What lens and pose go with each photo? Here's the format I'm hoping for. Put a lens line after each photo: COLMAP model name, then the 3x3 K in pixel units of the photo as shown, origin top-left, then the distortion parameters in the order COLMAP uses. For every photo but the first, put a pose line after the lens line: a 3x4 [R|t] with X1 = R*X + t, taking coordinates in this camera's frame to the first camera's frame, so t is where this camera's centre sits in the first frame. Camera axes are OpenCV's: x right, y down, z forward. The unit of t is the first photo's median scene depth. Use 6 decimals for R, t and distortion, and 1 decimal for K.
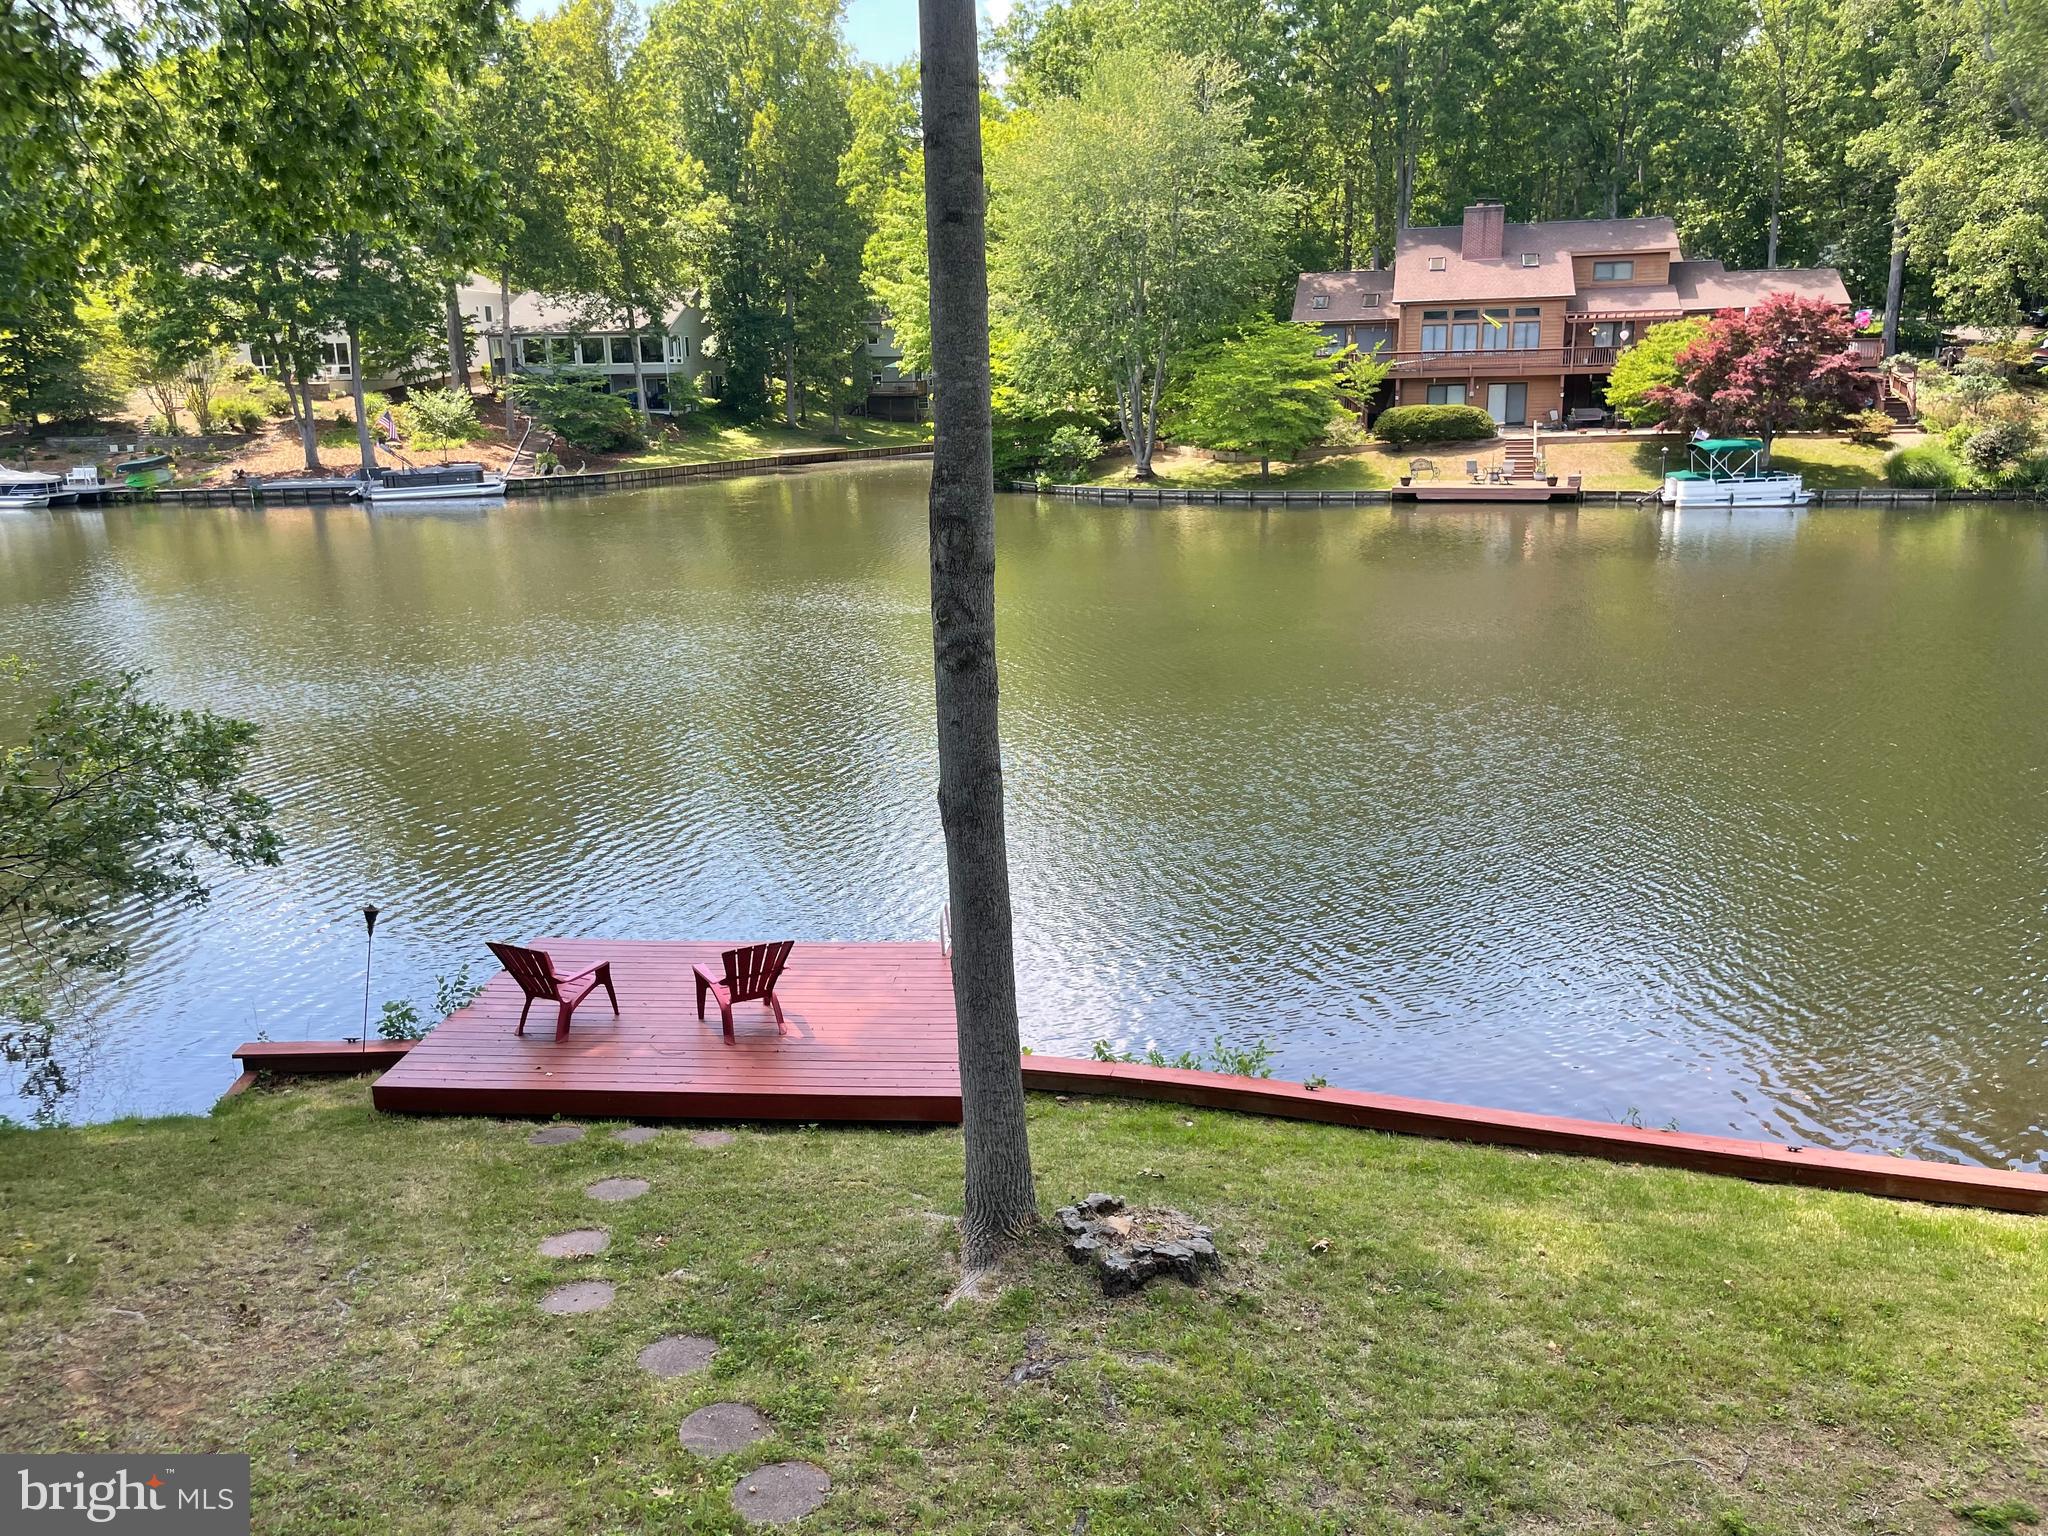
lens RADIAL K [[1558.8, 0, 1024.0], [0, 1558.8, 768.0], [0, 0, 1]] dist [0.086684, -0.117986]
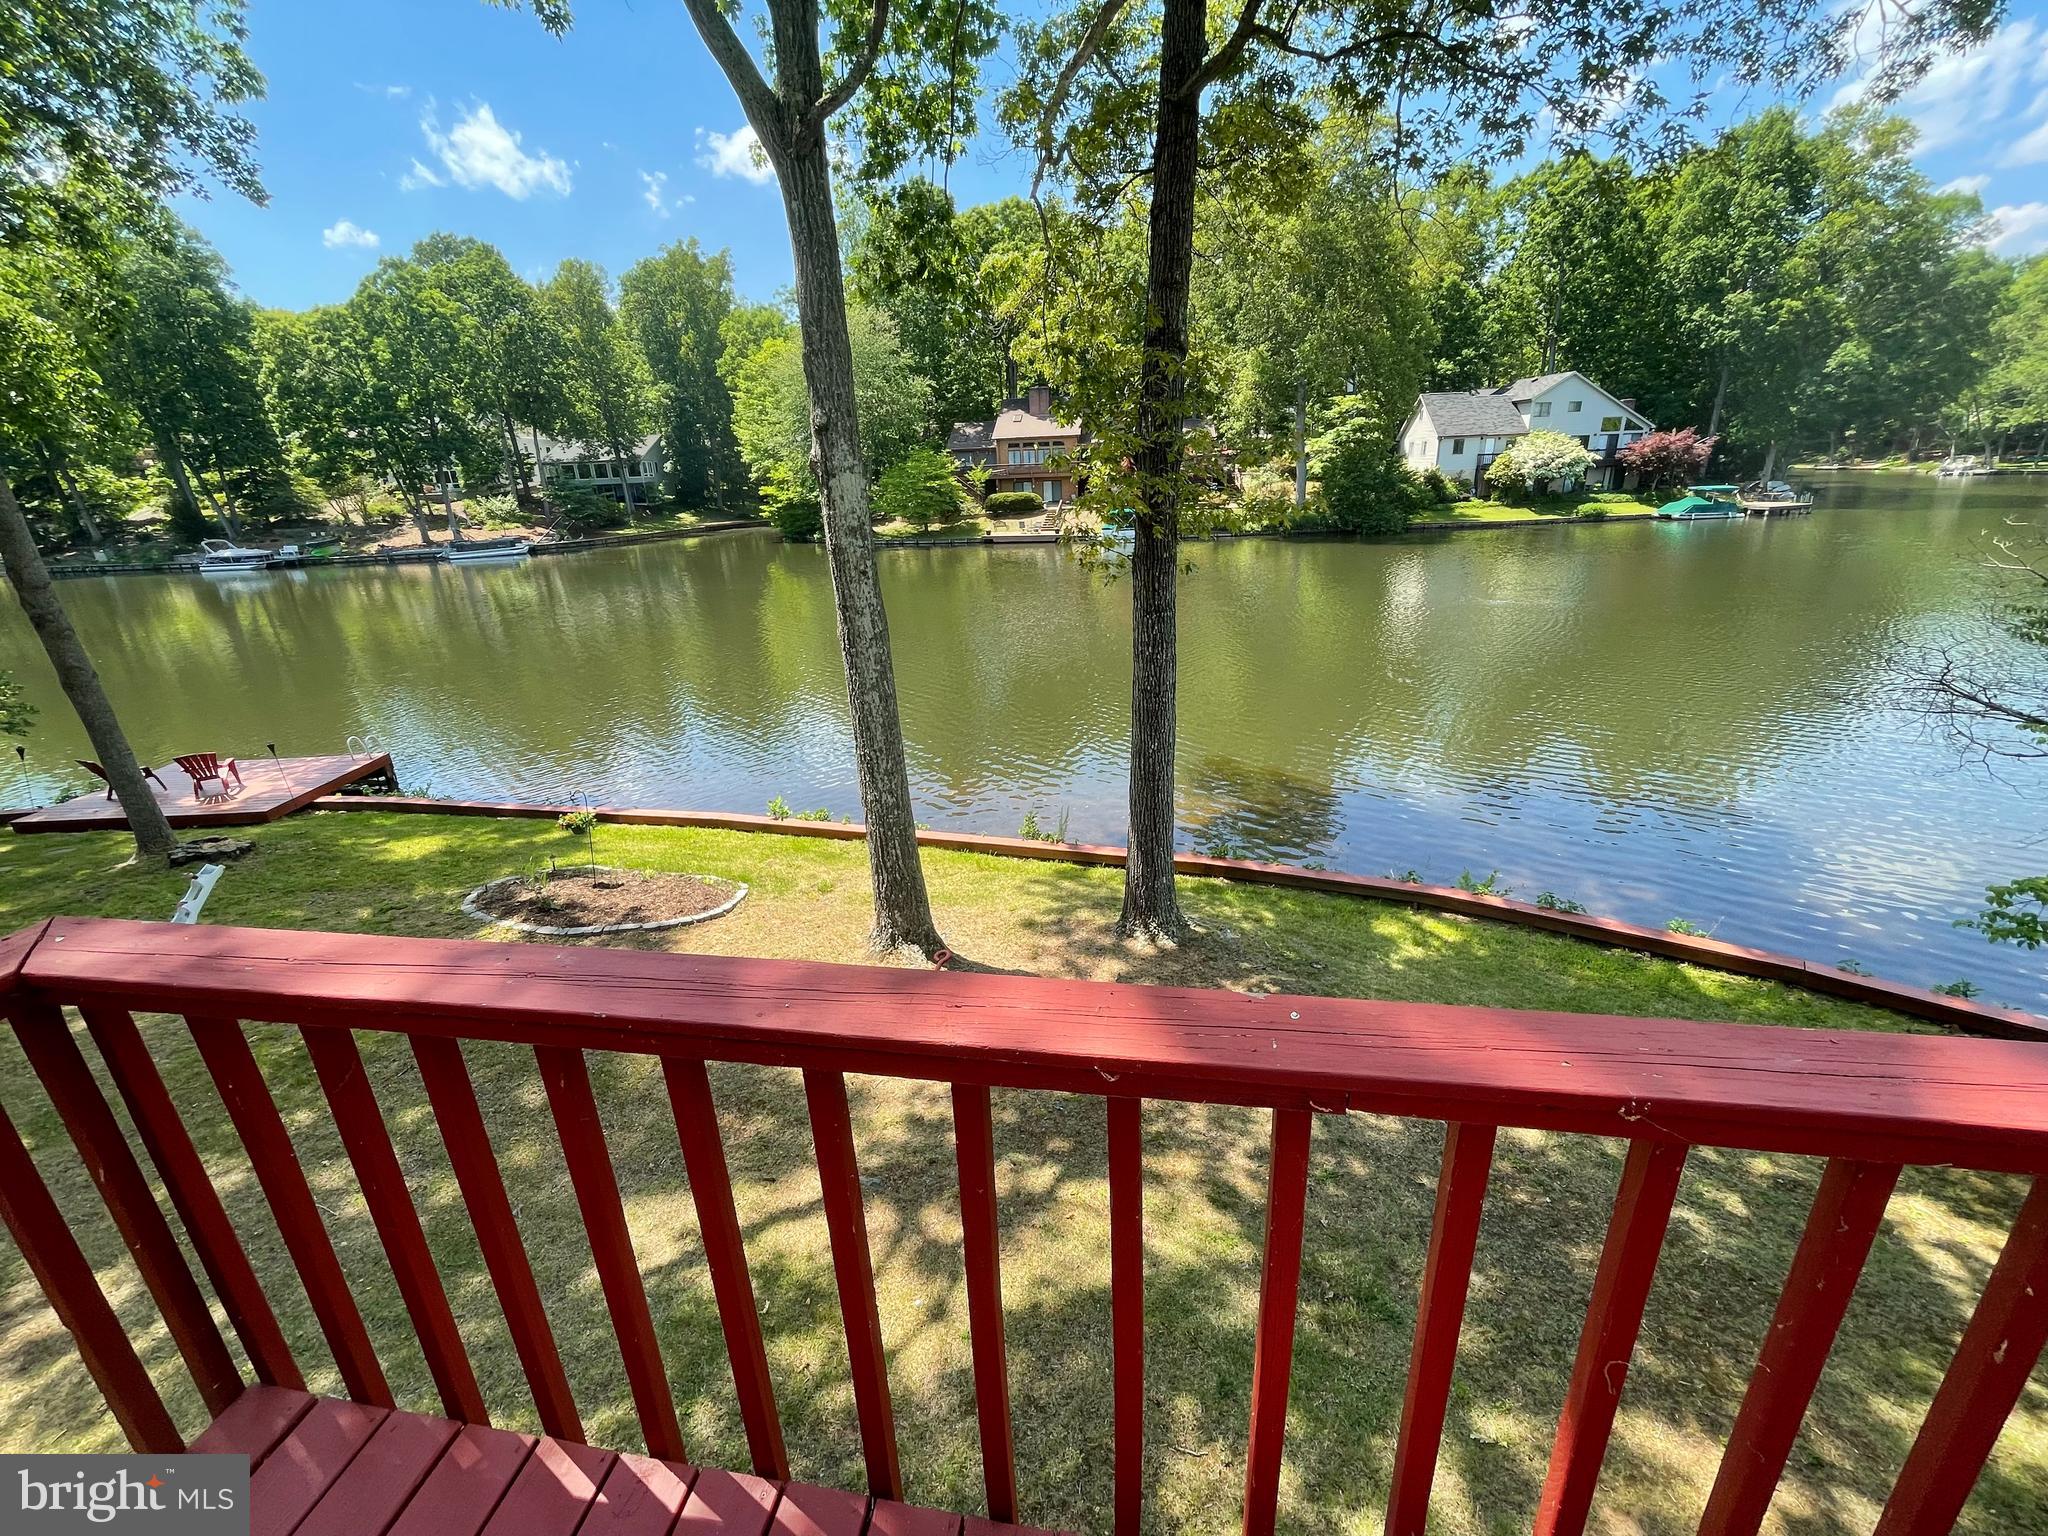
lens RADIAL K [[831.6, 0, 1024.0], [0, 831.6, 768.0], [0, 0, 1]] dist [-0.002244, 0.000305]
pose [[0.993194, -0.055912, 0.102173, 0.121482], [0.046146, 0.994353, 0.095570, 0.009413], [-0.106939, -0.090204, 0.990165, -0.046335]]
